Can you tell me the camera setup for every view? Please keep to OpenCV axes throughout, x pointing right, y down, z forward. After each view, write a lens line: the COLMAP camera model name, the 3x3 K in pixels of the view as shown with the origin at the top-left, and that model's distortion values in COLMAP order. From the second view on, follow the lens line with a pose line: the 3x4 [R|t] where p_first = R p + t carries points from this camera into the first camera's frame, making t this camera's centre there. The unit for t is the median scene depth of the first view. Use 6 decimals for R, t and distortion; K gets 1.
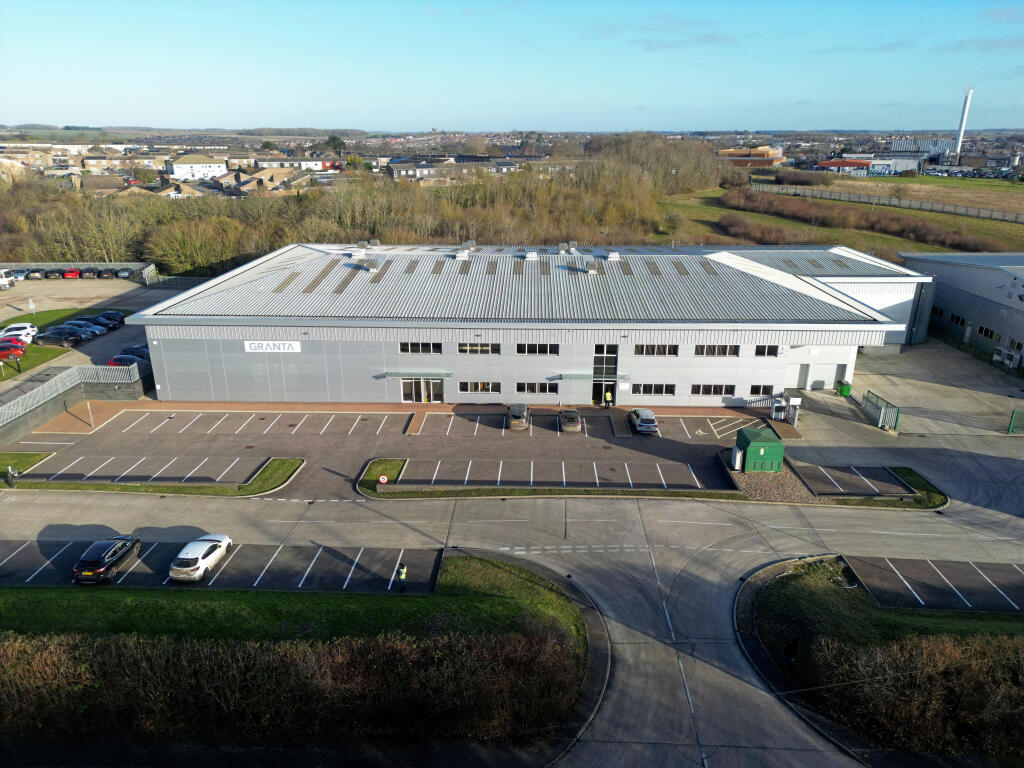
lens RADIAL K [[733.3, 0, 516.5], [0, 733.3, 370.3], [0, 0, 1]] dist [0.049590, -0.001312]
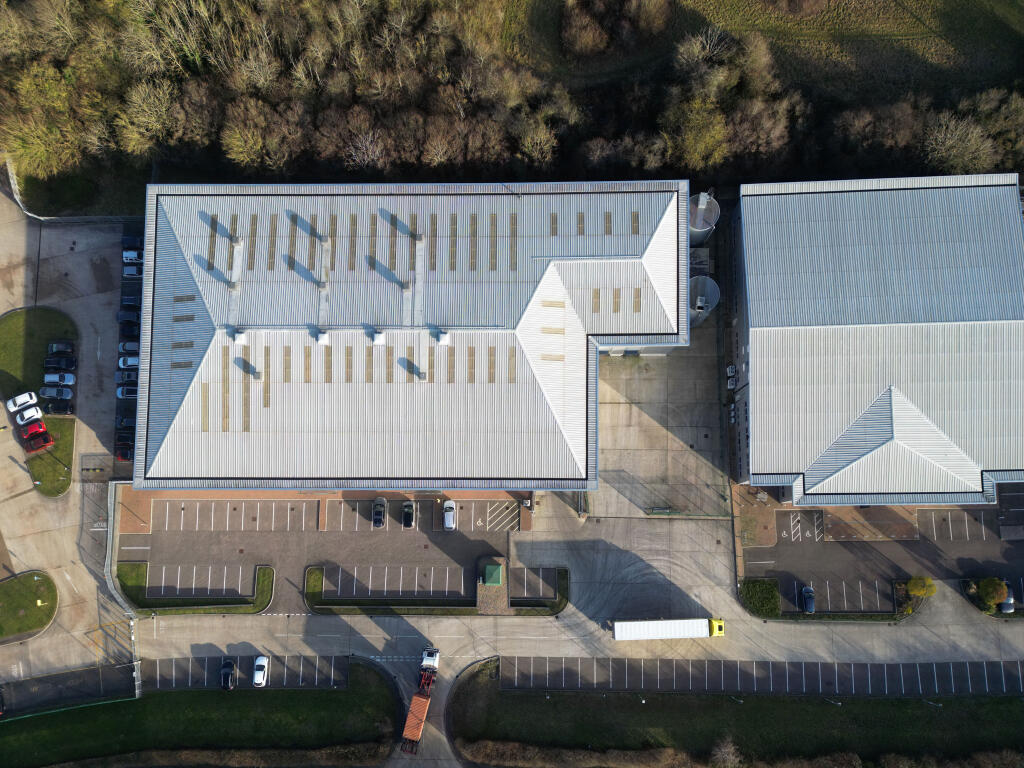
lens RADIAL K [[751.8, 0, 508.7], [0, 751.8, 489.5], [0, 0, 1]] dist [0.061671, -0.068013]
pose [[0.999934, -0.011454, -0.000747, 0.267930], [0.005103, 0.385326, 0.922767, -1.387472], [-0.010282, -0.922710, 0.385359, 0.288660]]
